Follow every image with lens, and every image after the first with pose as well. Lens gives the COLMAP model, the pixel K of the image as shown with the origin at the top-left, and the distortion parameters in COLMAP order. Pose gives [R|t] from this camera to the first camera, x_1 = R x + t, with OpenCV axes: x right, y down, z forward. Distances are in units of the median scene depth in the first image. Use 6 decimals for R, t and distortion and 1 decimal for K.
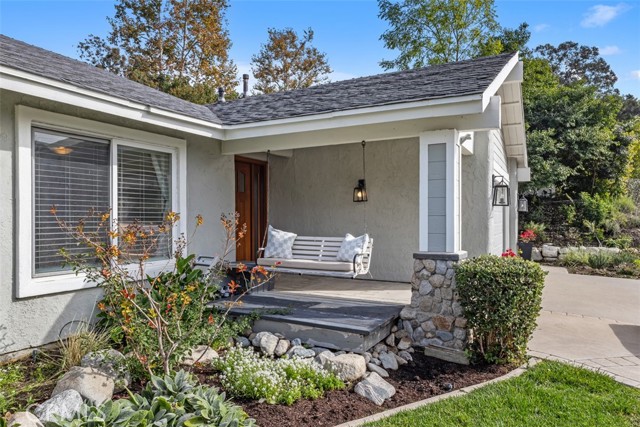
lens RADIAL K [[430.6, 0, 314.5], [0, 430.6, 222.9], [0, 0, 1]] dist [0.002227, -0.005243]
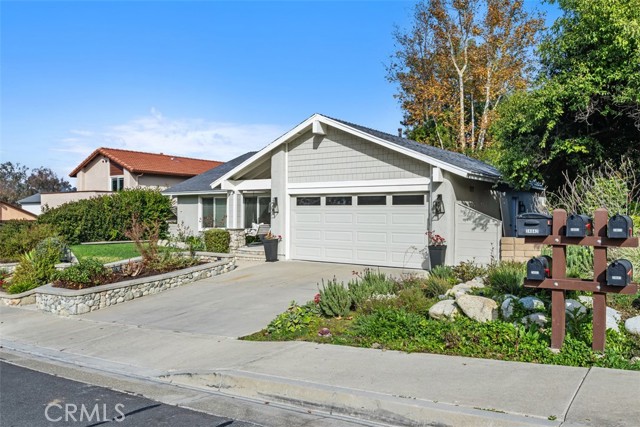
lens RADIAL K [[503.5, 0, 316.0], [0, 503.5, 213.1], [0, 0, 1]] dist [0.003804, -0.006605]
pose [[-0.123144, -0.001889, -0.992387, 0.593698], [-0.013022, 0.999915, -0.000288, -0.007659], [0.992303, 0.012887, -0.123158, 0.313937]]
